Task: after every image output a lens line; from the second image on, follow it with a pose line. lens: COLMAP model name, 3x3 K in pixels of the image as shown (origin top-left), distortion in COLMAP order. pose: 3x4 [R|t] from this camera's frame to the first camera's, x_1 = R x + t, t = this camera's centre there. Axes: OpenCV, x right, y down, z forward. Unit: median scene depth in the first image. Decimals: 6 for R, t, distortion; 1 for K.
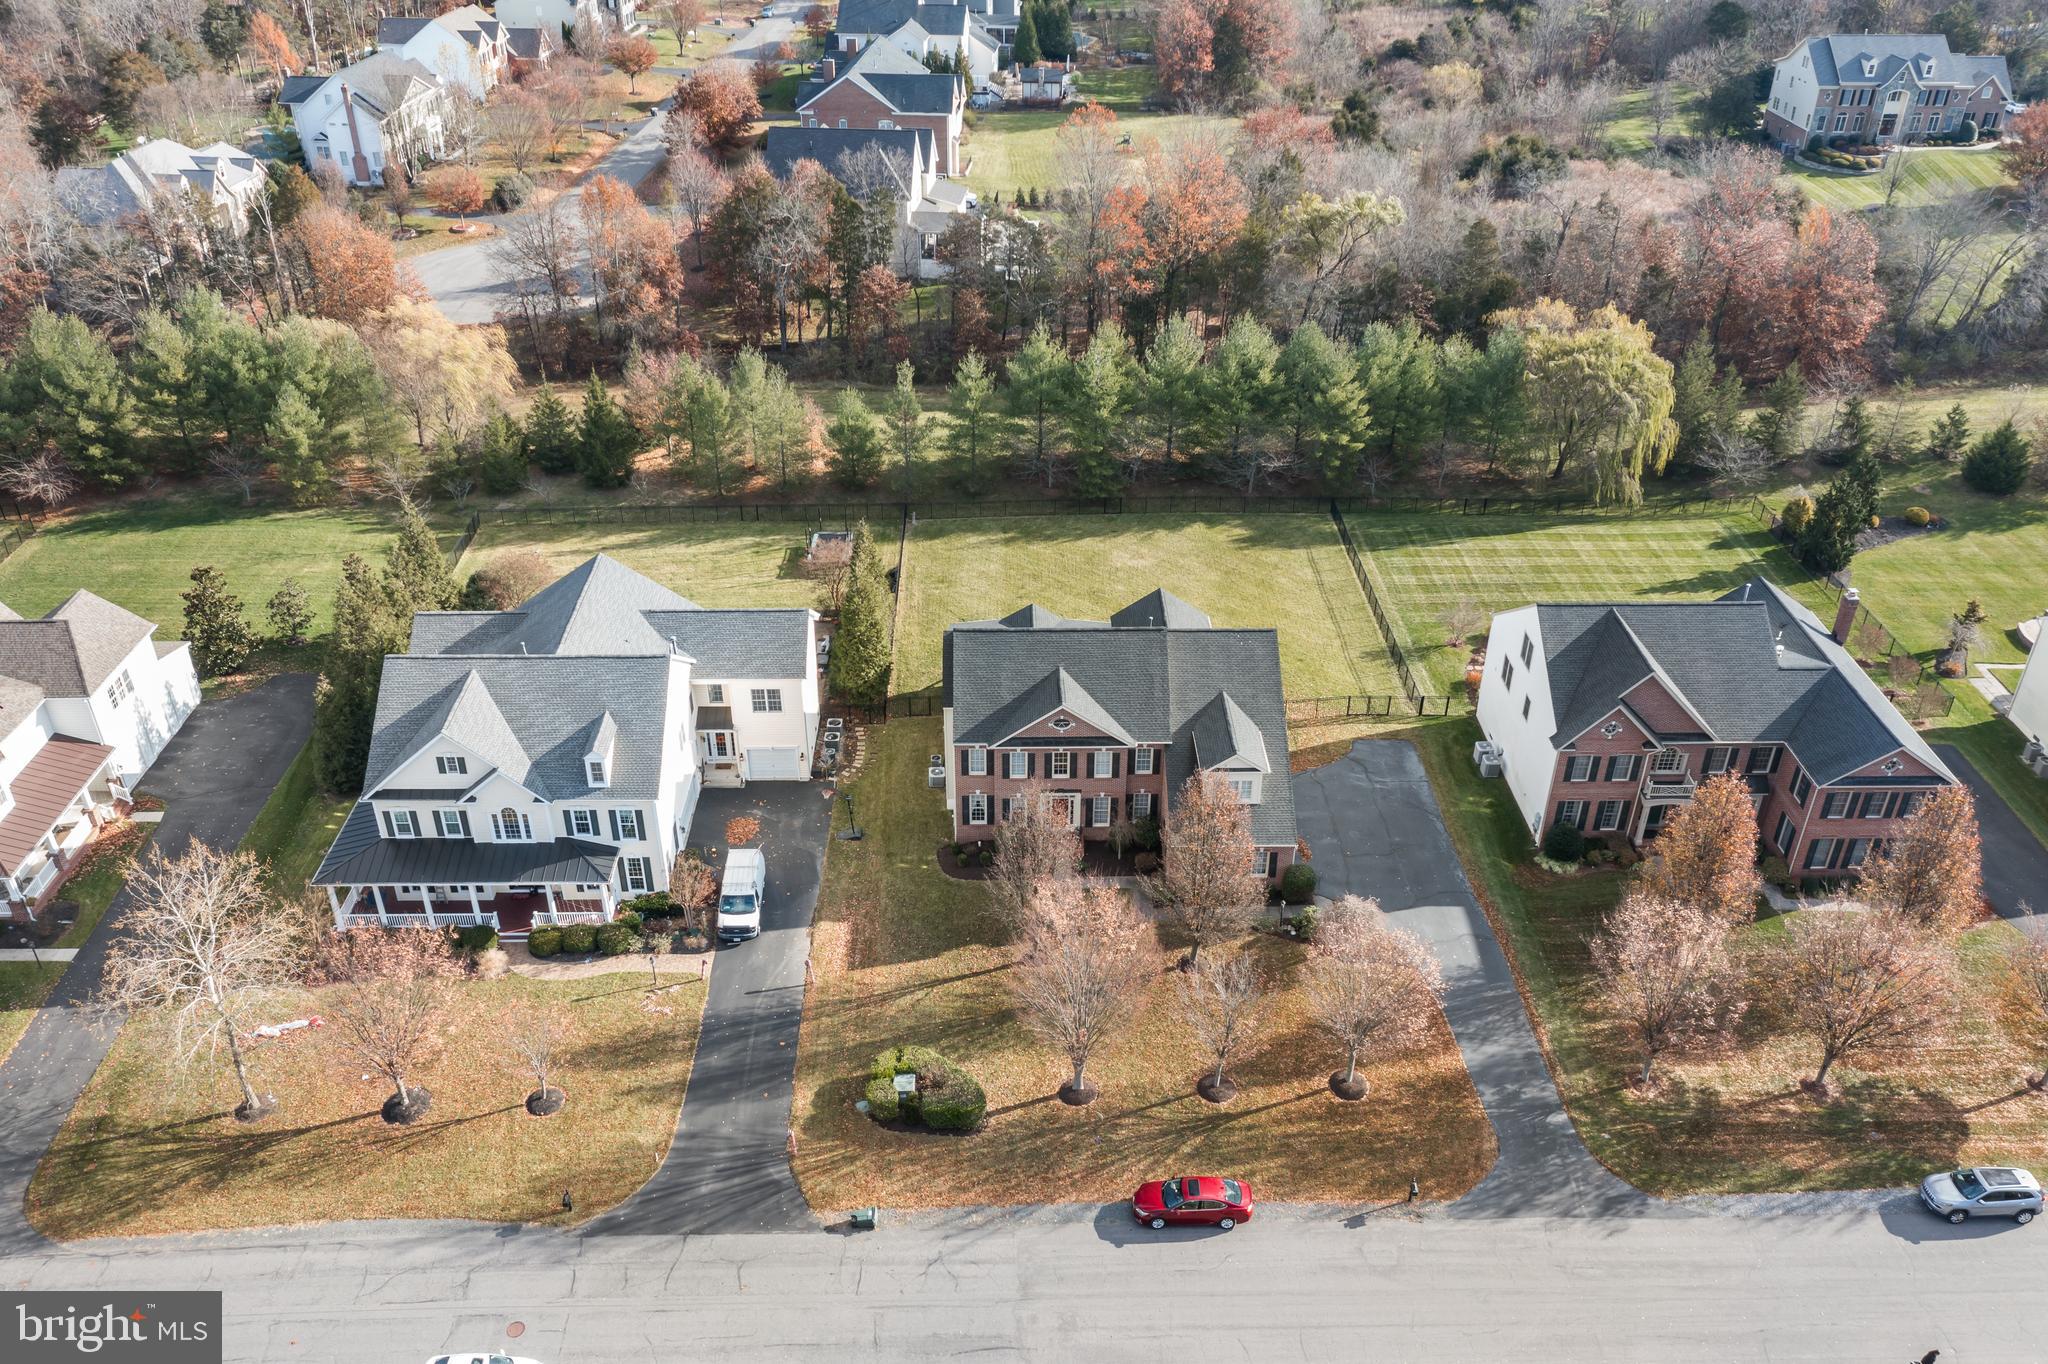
lens RADIAL K [[1629.0, 0, 1024.0], [0, 1629.0, 682.0], [0, 0, 1]] dist [-0.008153, 0.006754]
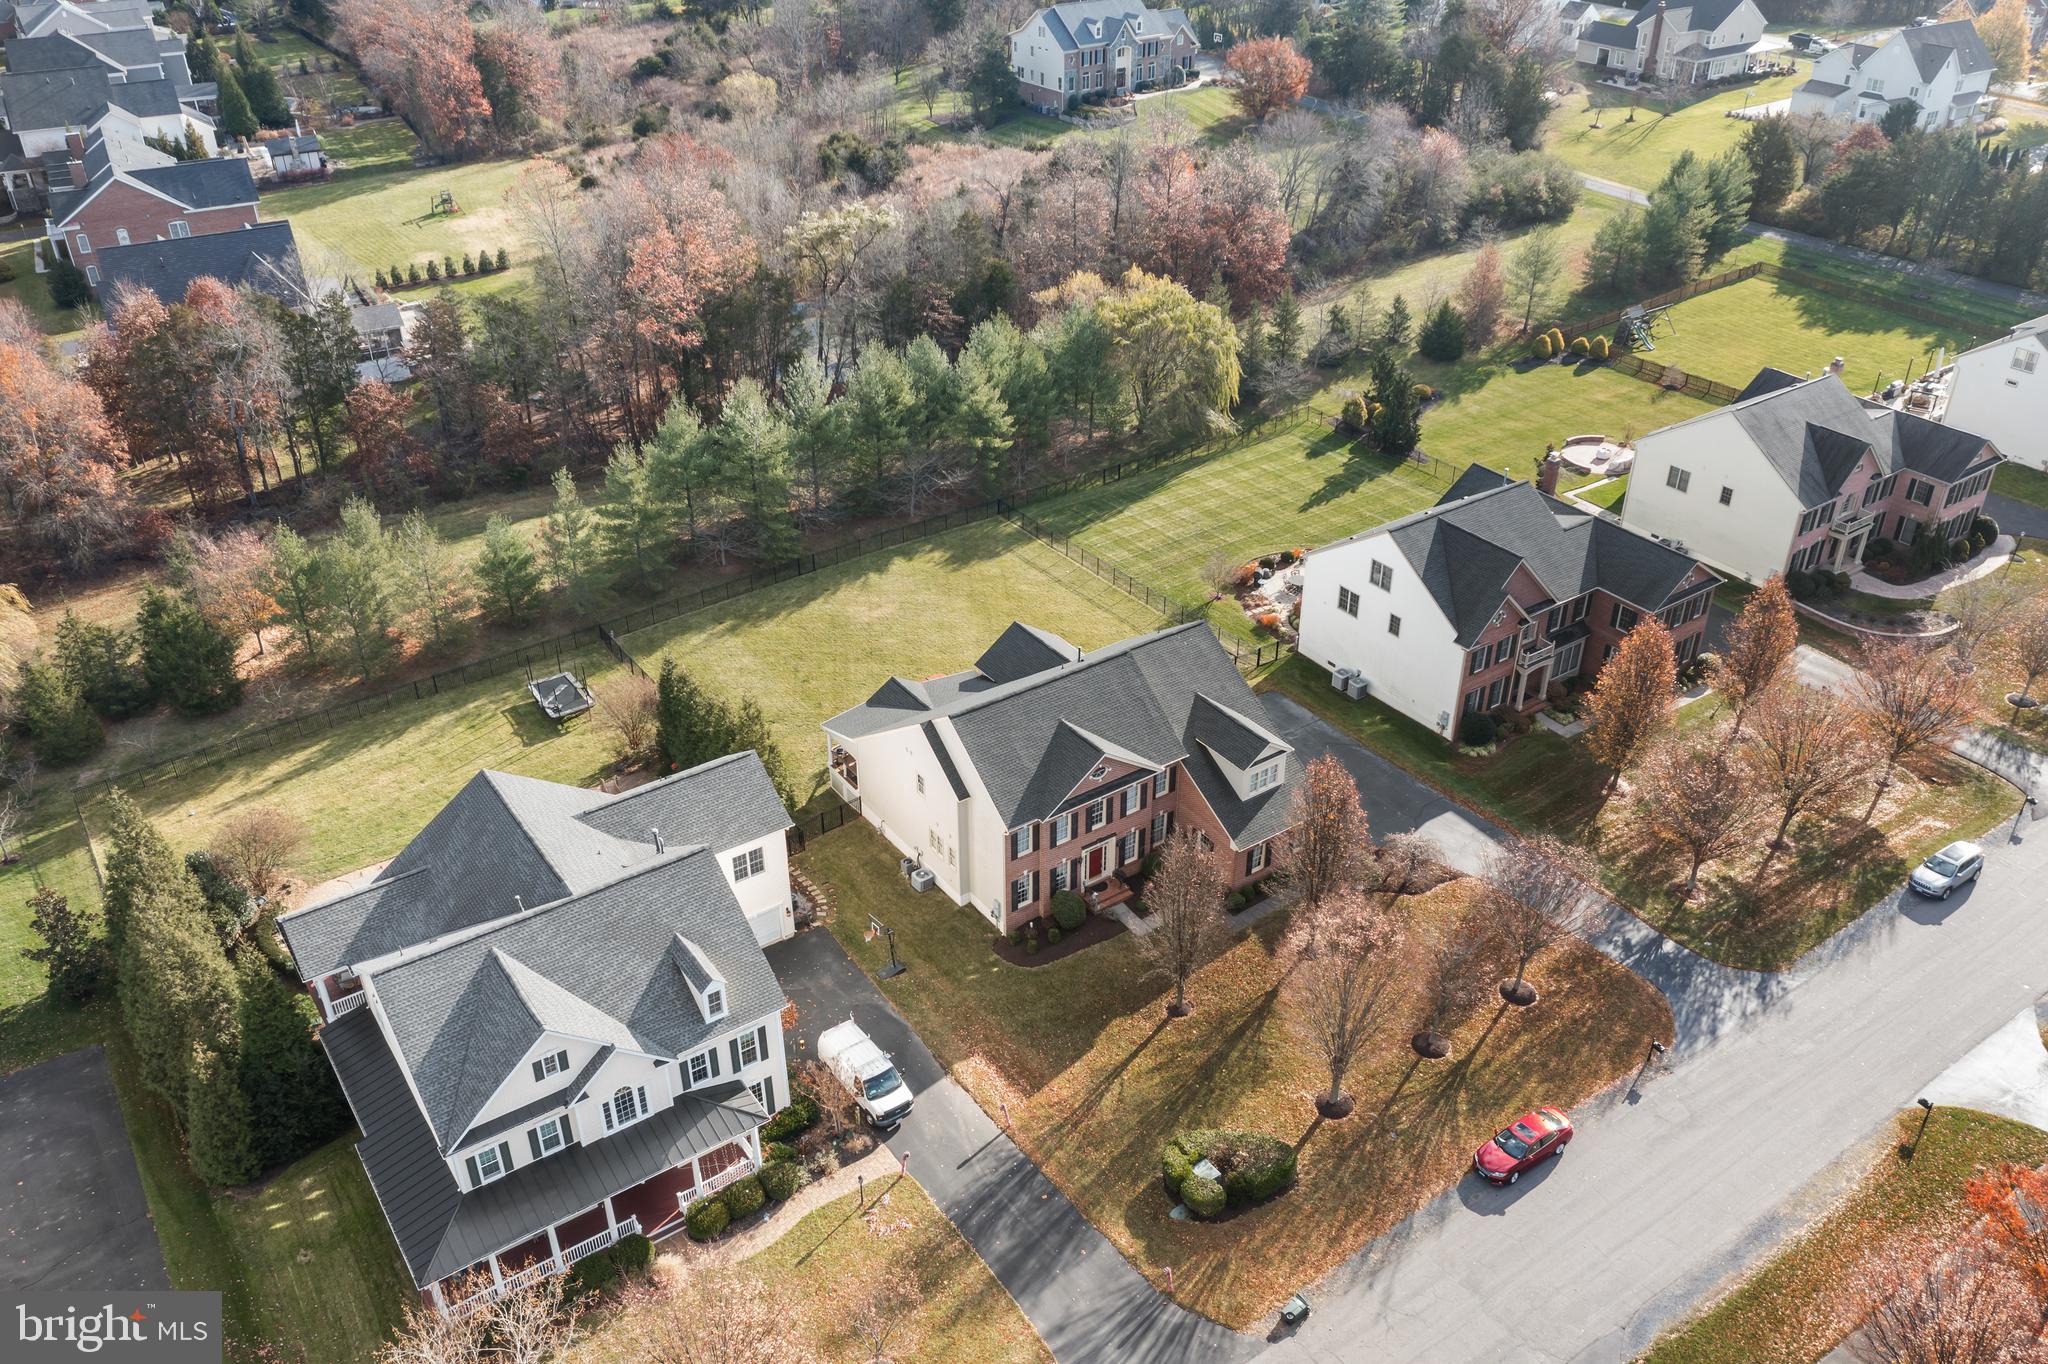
lens RADIAL K [[1629.0, 0, 1024.0], [0, 1629.0, 682.0], [0, 0, 1]] dist [-0.008153, 0.006754]
pose [[0.829690, -0.299543, 0.471050, -0.436257], [0.302080, 0.950531, 0.072376, -0.104798], [-0.469428, 0.082245, 0.879132, 0.159842]]
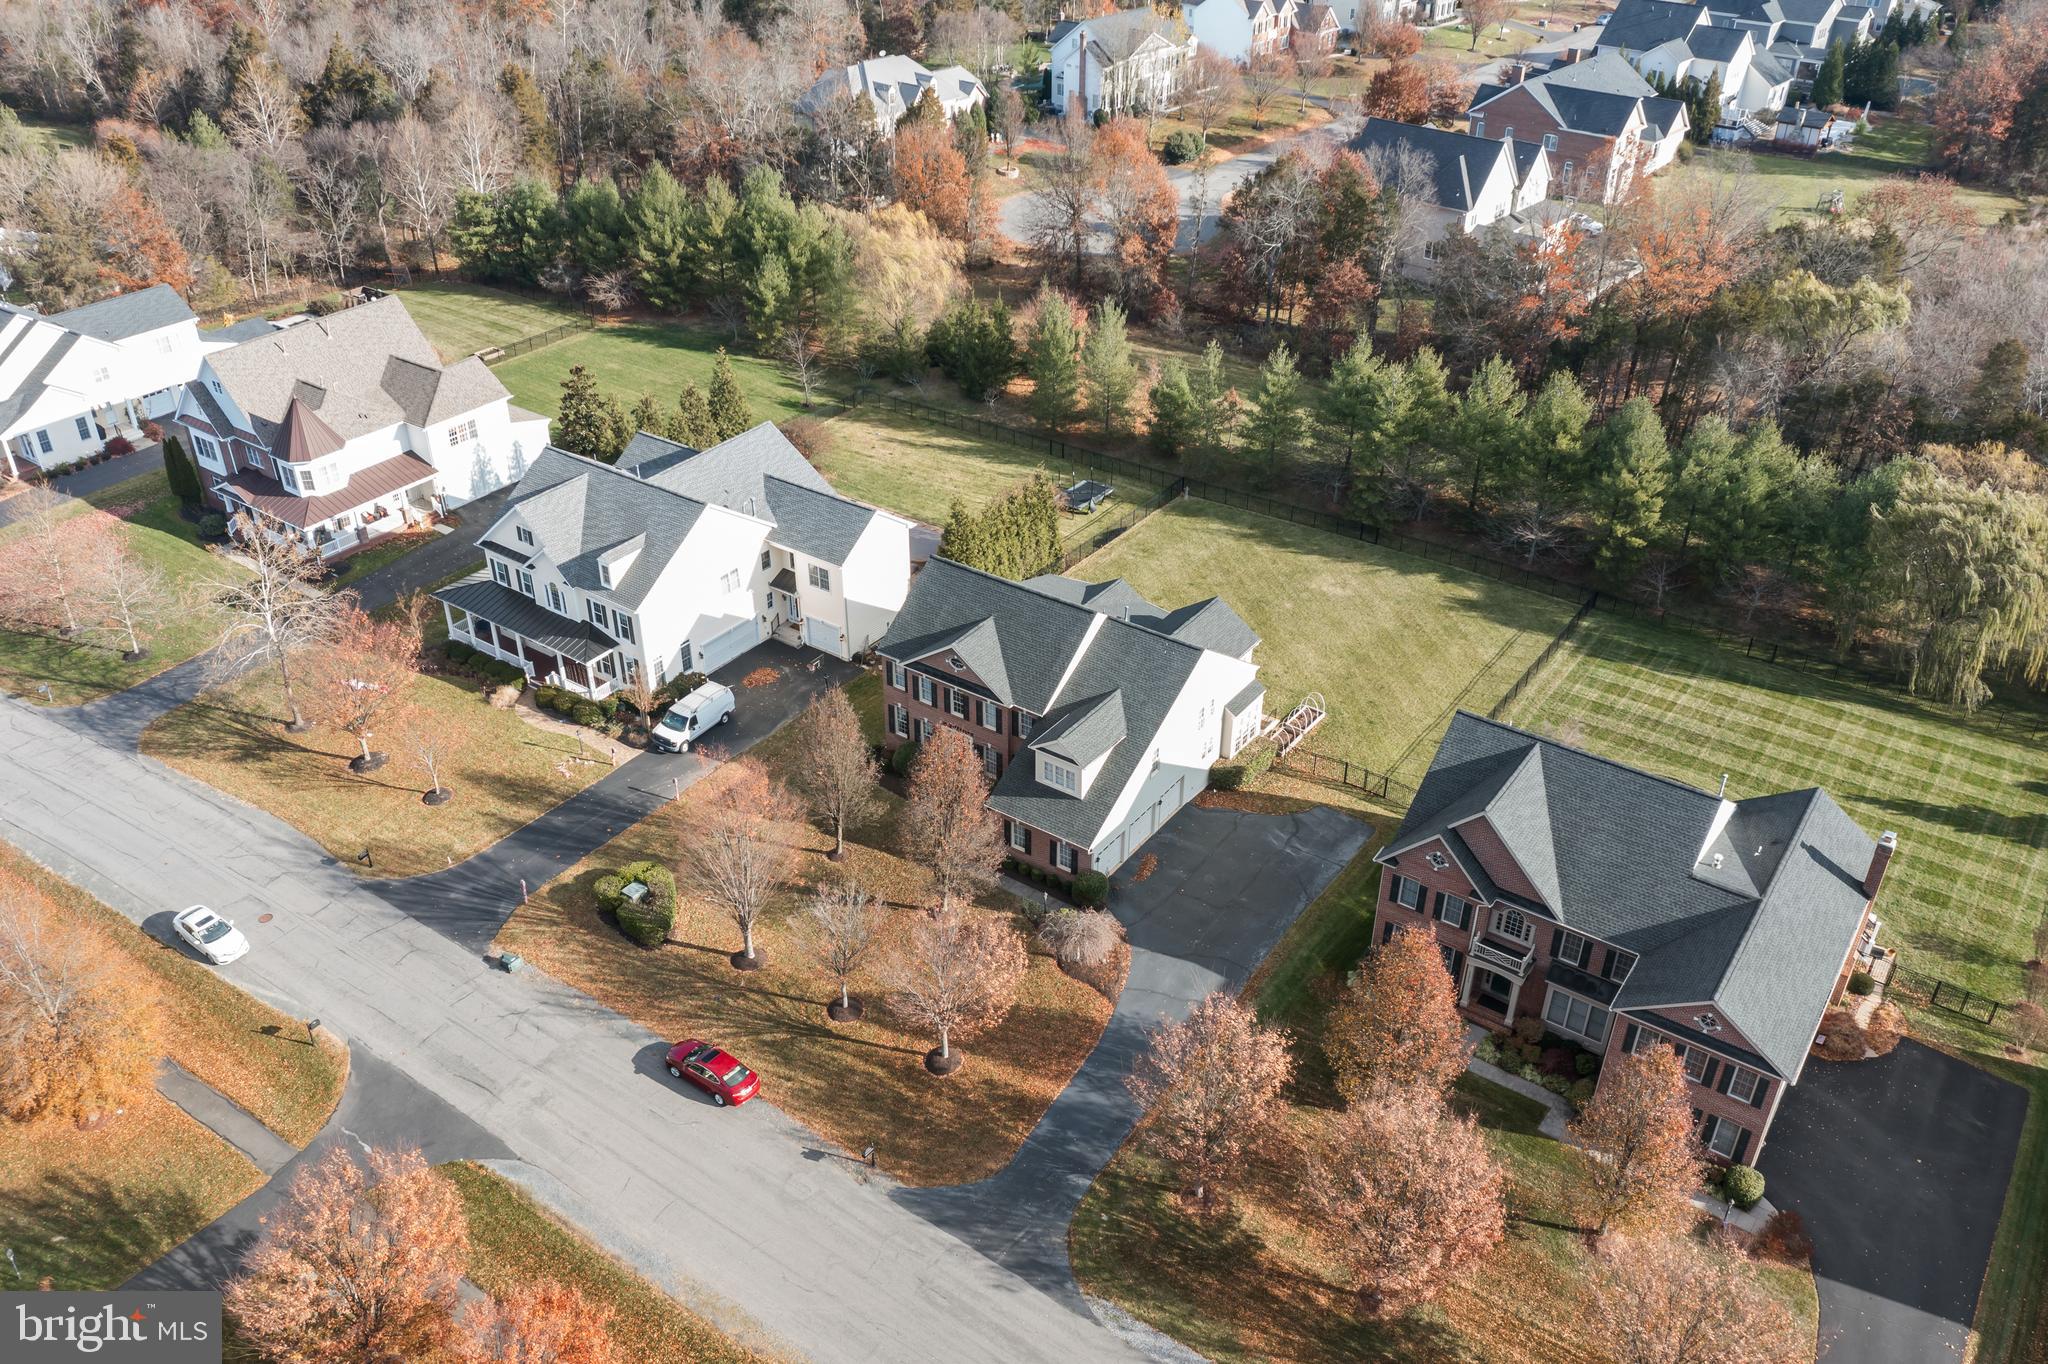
lens RADIAL K [[1629.0, 0, 1024.0], [0, 1629.0, 682.0], [0, 0, 1]] dist [-0.008153, 0.006754]
pose [[0.805222, 0.314014, -0.503003, 0.568325], [-0.312759, 0.945593, 0.089639, -0.068330], [0.503784, 0.085140, 0.859623, 0.114641]]
